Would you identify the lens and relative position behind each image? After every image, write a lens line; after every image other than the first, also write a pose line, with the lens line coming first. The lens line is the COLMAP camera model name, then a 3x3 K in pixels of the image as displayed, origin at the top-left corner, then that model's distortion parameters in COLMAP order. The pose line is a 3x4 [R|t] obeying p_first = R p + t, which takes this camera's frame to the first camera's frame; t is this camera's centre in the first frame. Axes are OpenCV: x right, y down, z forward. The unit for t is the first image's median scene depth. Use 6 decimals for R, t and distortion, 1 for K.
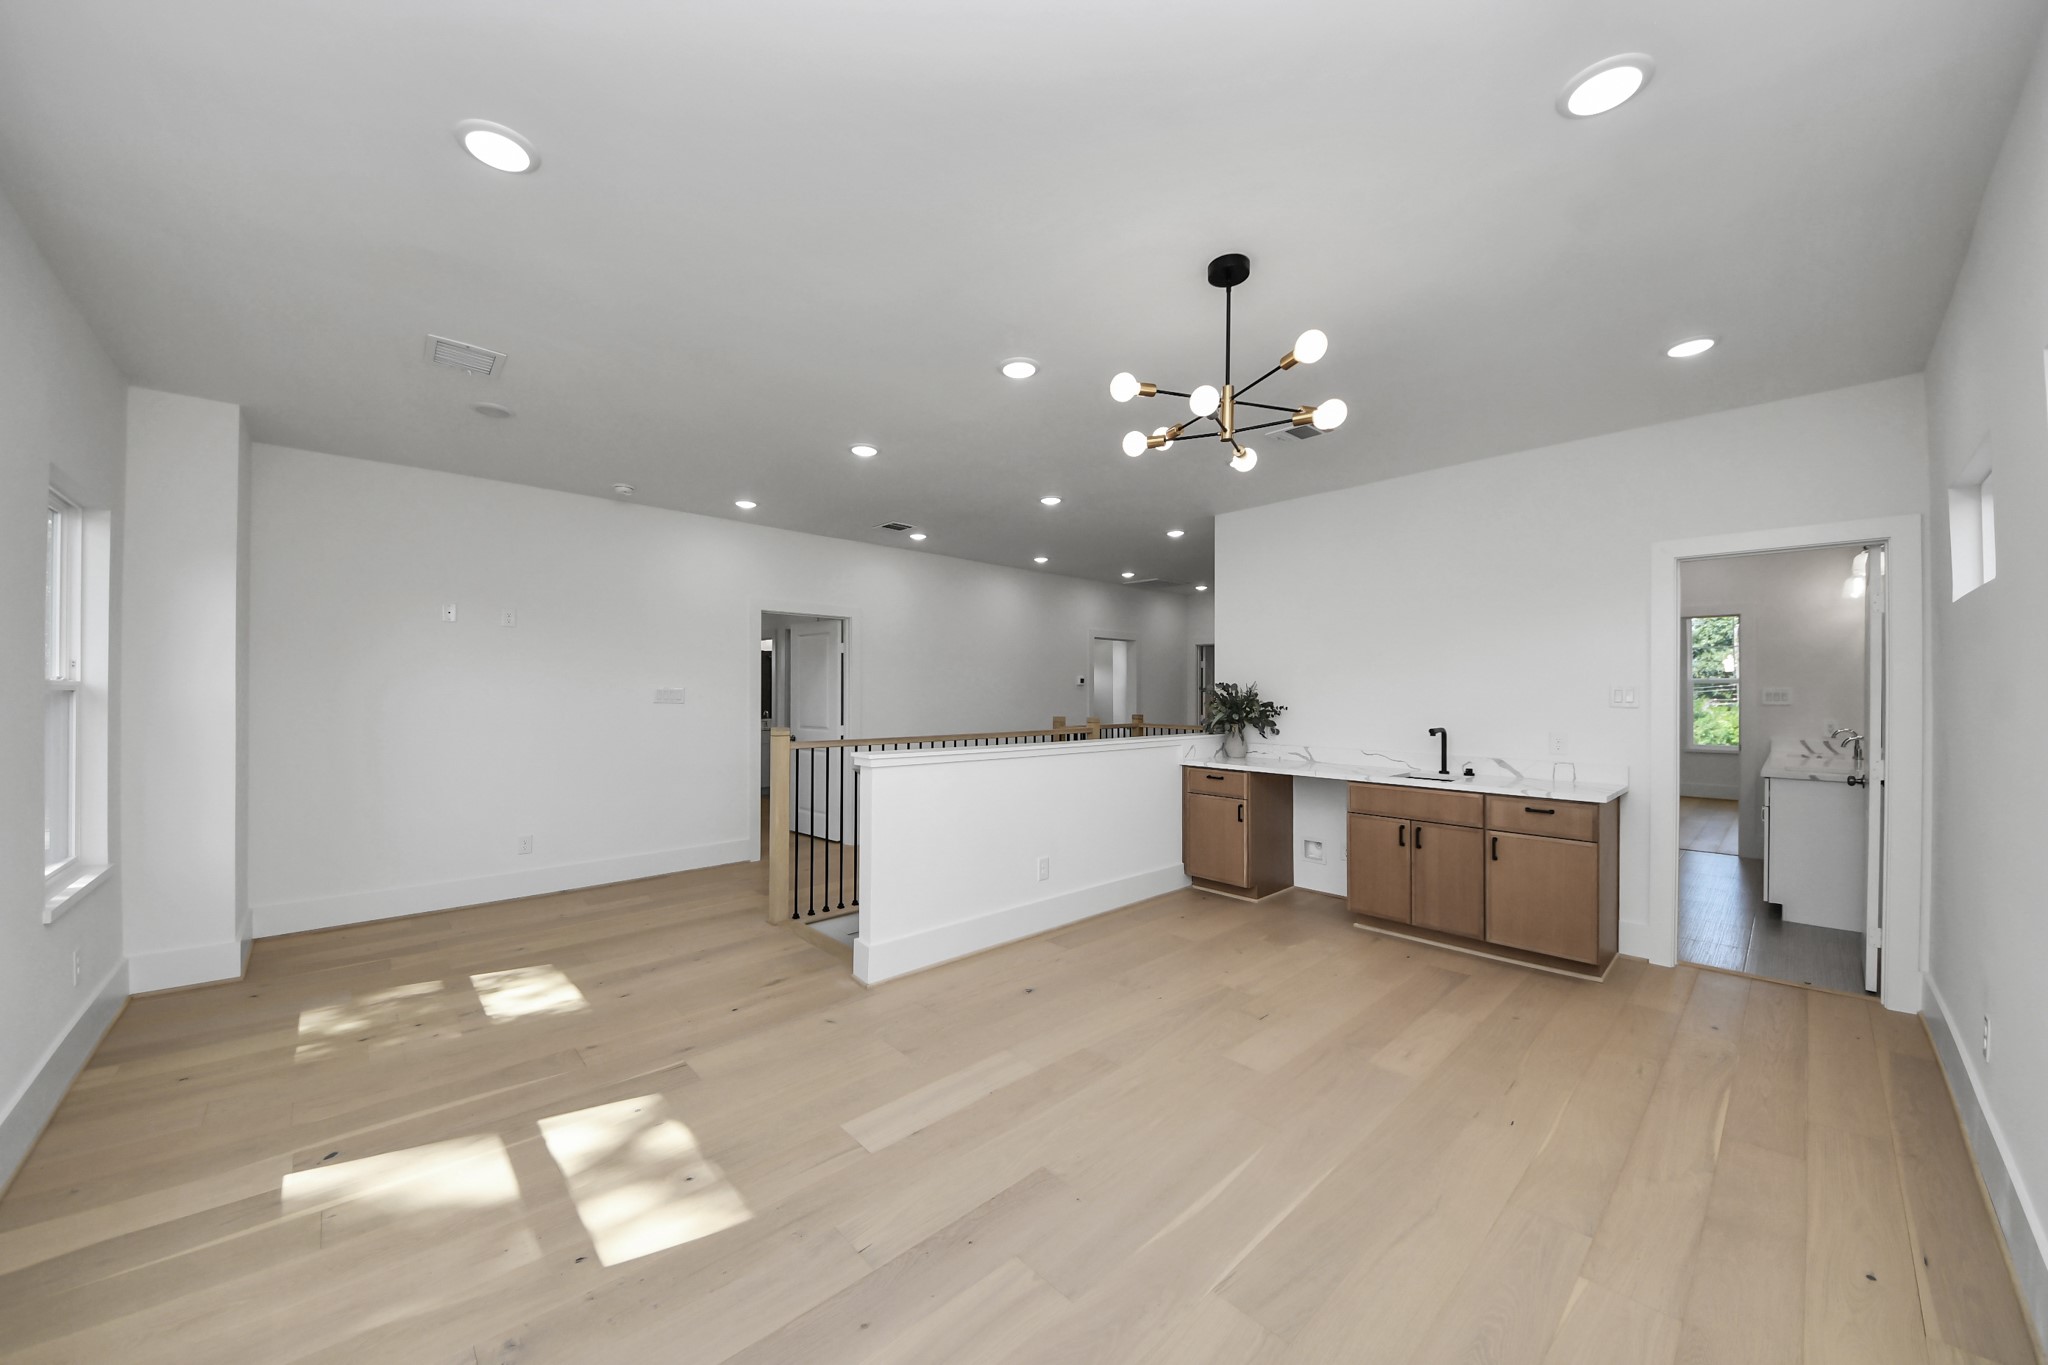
lens RADIAL K [[756.0, 0, 1017.9], [0, 756.0, 679.3], [0, 0, 1]] dist [0.000537, -0.003752]
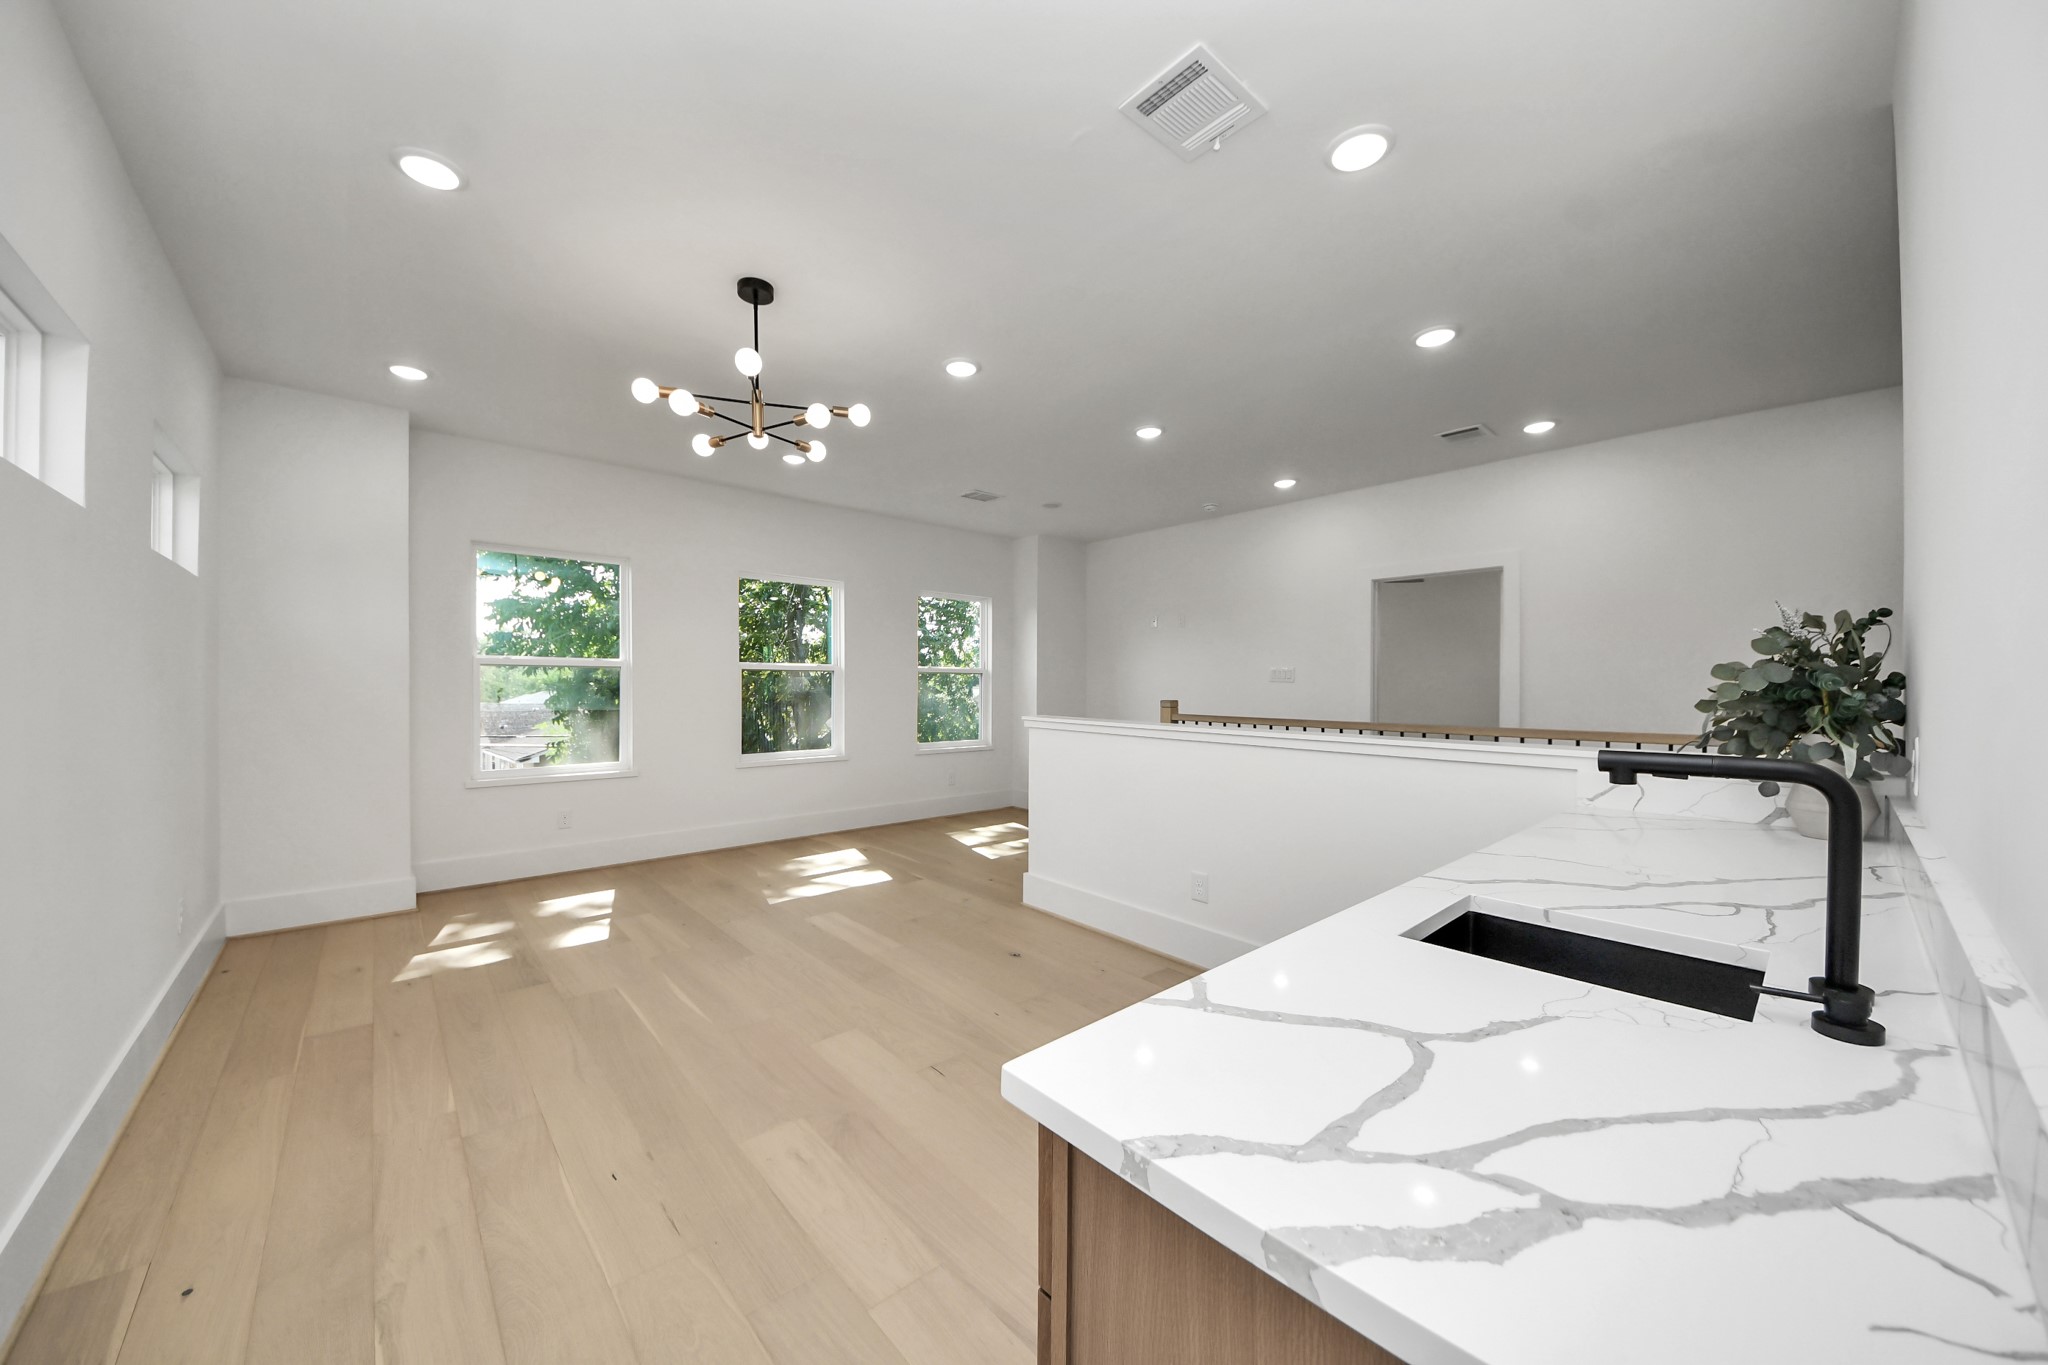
lens RADIAL K [[756.0, 0, 1017.6], [0, 756.0, 680.9], [0, 0, 1]] dist [0.000537, -0.003752]
pose [[-0.053337, -0.002287, -0.998574, 1.547584], [0.003167, 0.999992, -0.002460, 0.071828], [0.998572, -0.003293, -0.053330, 1.590150]]
